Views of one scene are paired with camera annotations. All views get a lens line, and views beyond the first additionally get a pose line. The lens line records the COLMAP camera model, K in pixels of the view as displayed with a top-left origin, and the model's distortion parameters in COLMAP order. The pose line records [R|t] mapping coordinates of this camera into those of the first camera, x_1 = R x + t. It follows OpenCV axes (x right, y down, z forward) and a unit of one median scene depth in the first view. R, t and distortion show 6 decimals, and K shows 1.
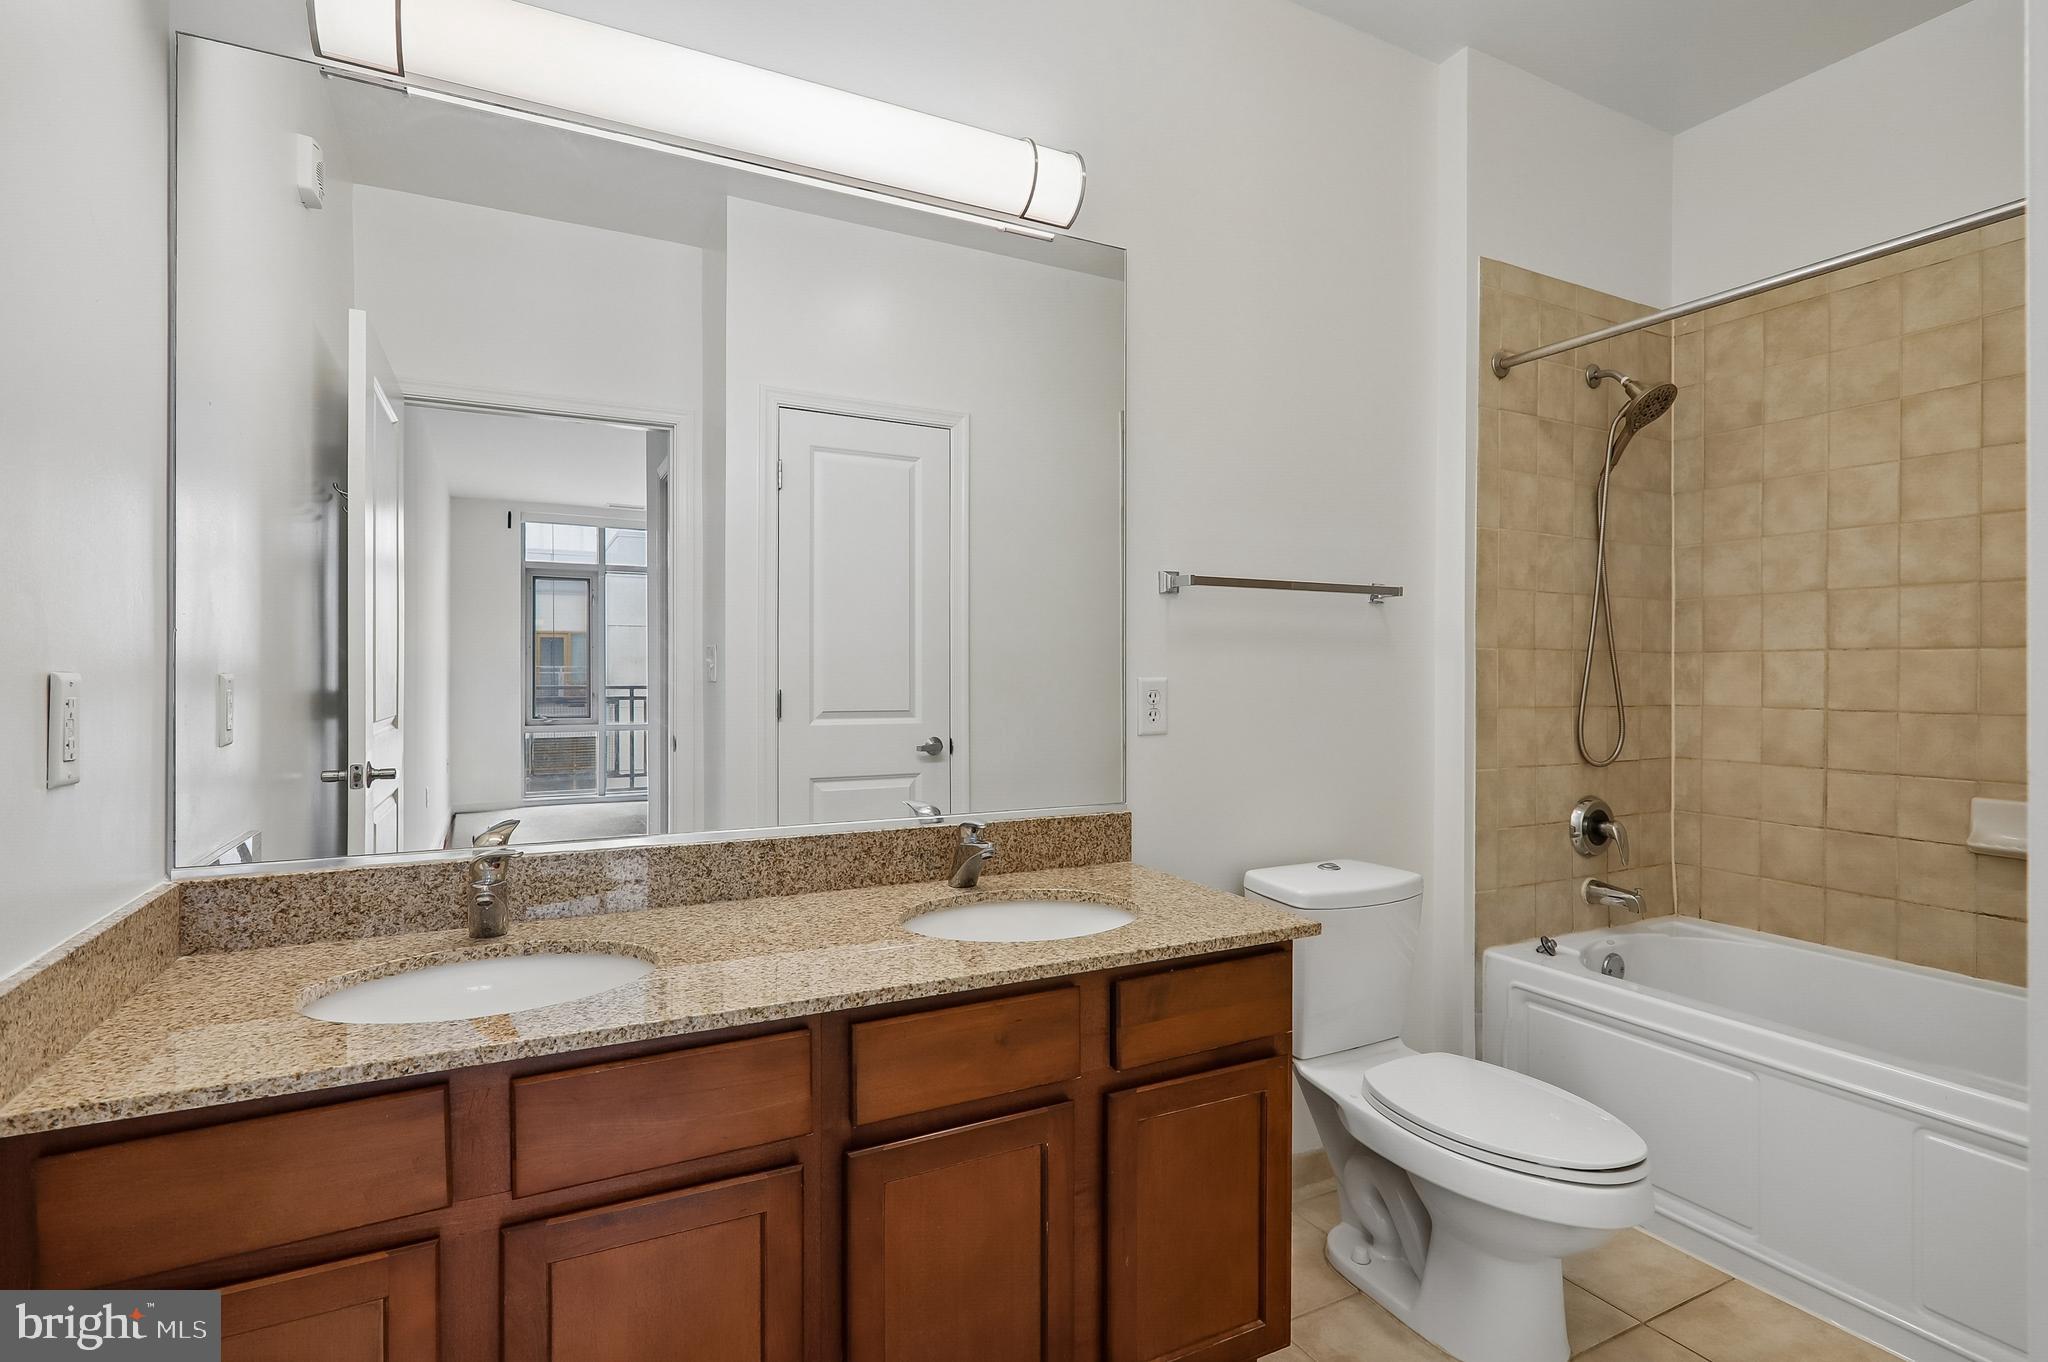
lens RADIAL K [[1005.9, 0, 1001.7], [0, 1005.9, 682.6], [0, 0, 1]] dist [-0.003910, -0.000328]
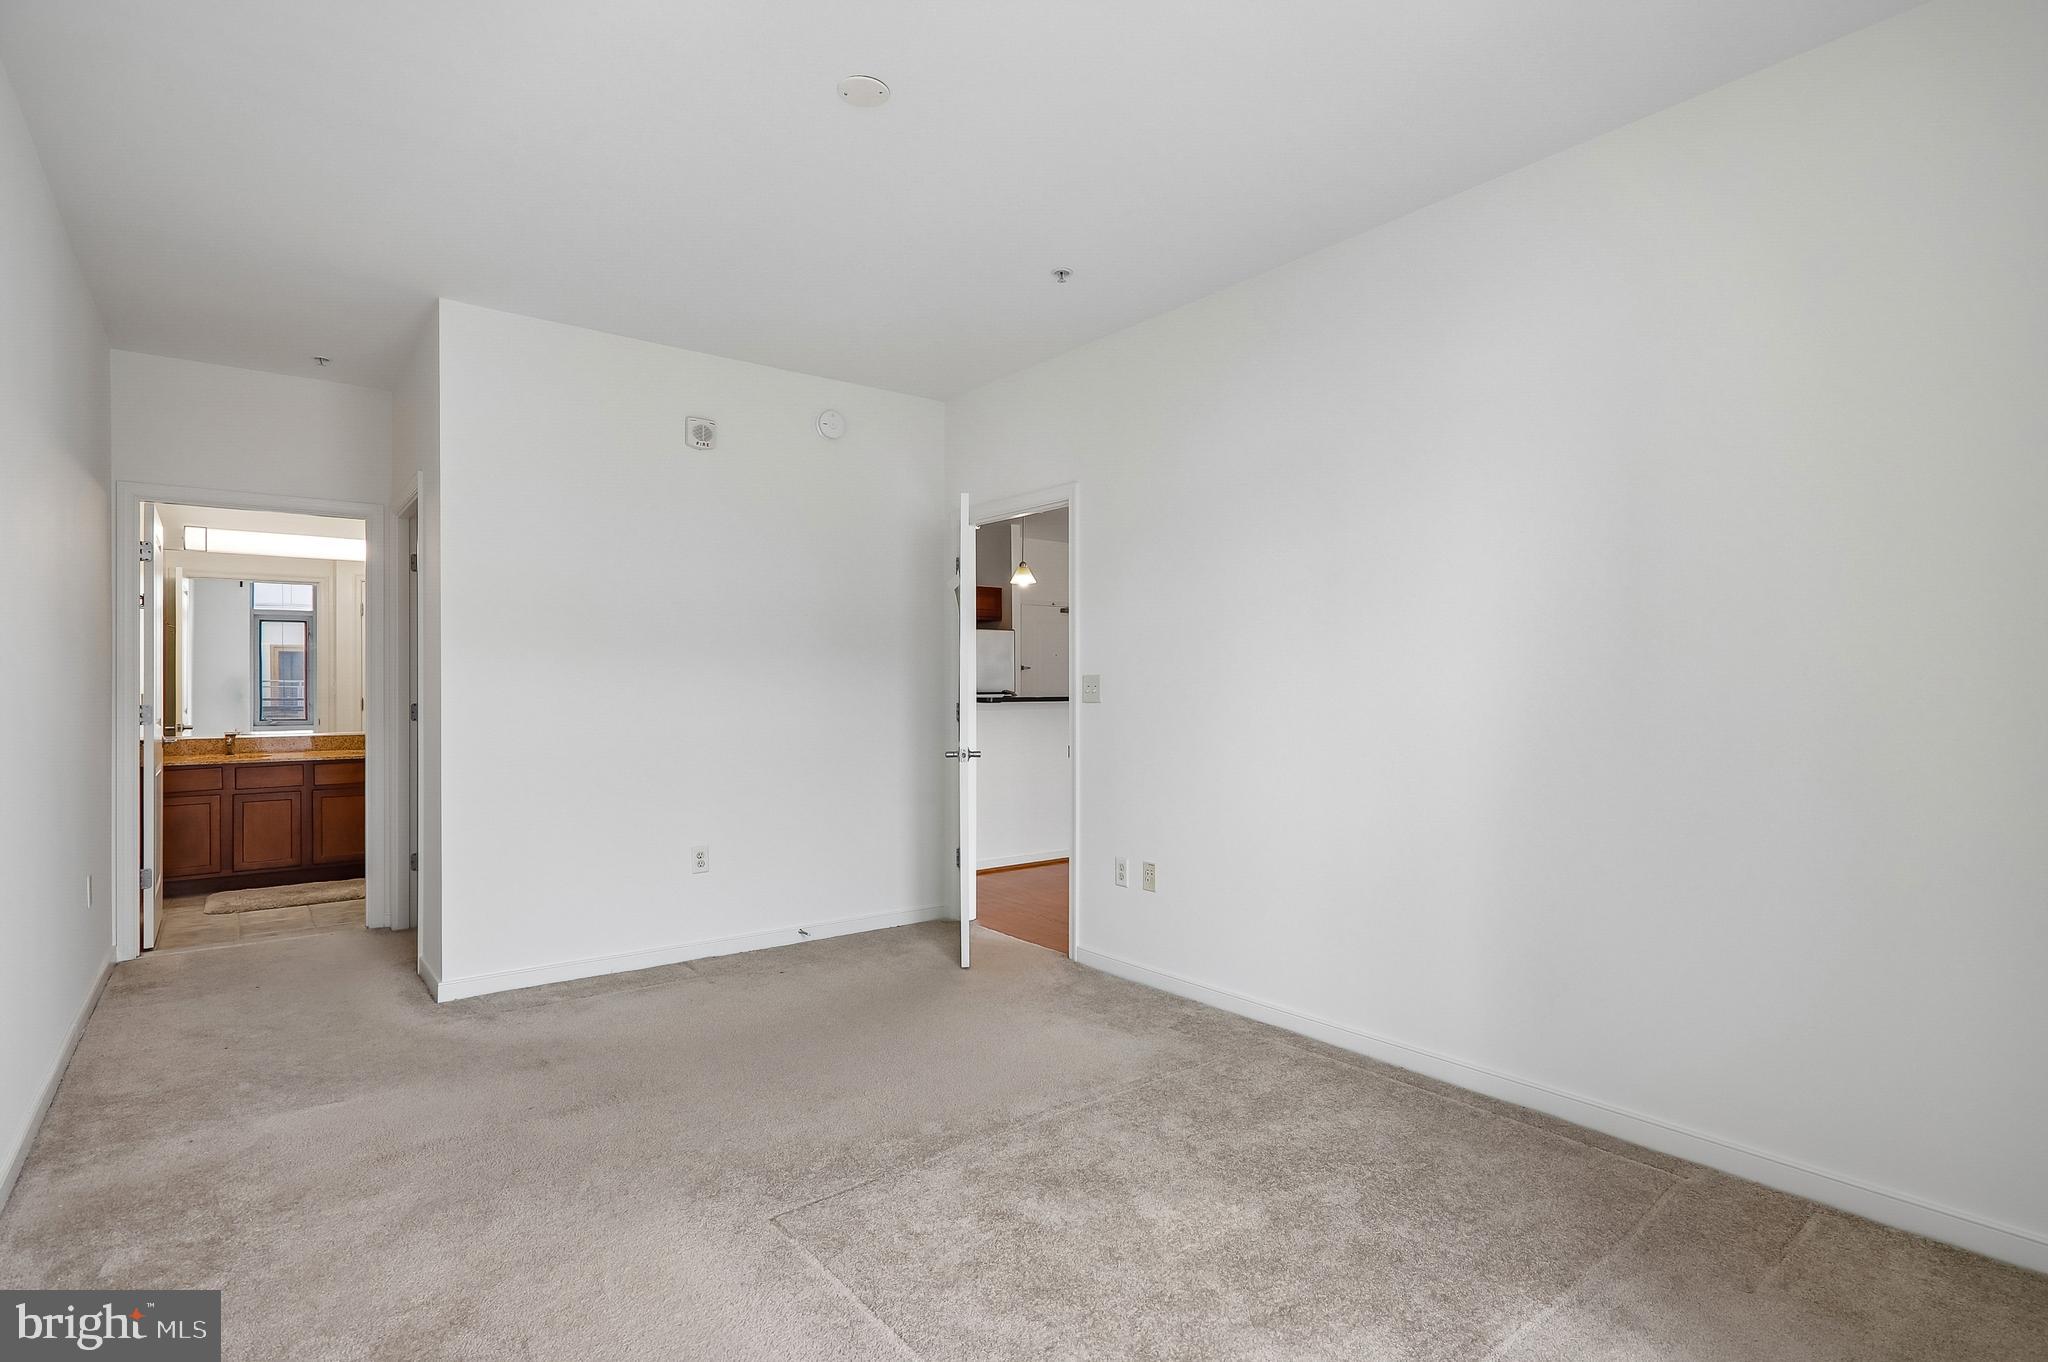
lens RADIAL K [[1005.9, 0, 1001.7], [0, 1005.9, 682.6], [0, 0, 1]] dist [-0.003910, -0.000328]
pose [[0.982236, -0.007070, 0.187515, 0.757124], [0.008888, 0.999921, -0.008860, 0.004825], [-0.187438, 0.010369, 0.982222, -1.505956]]
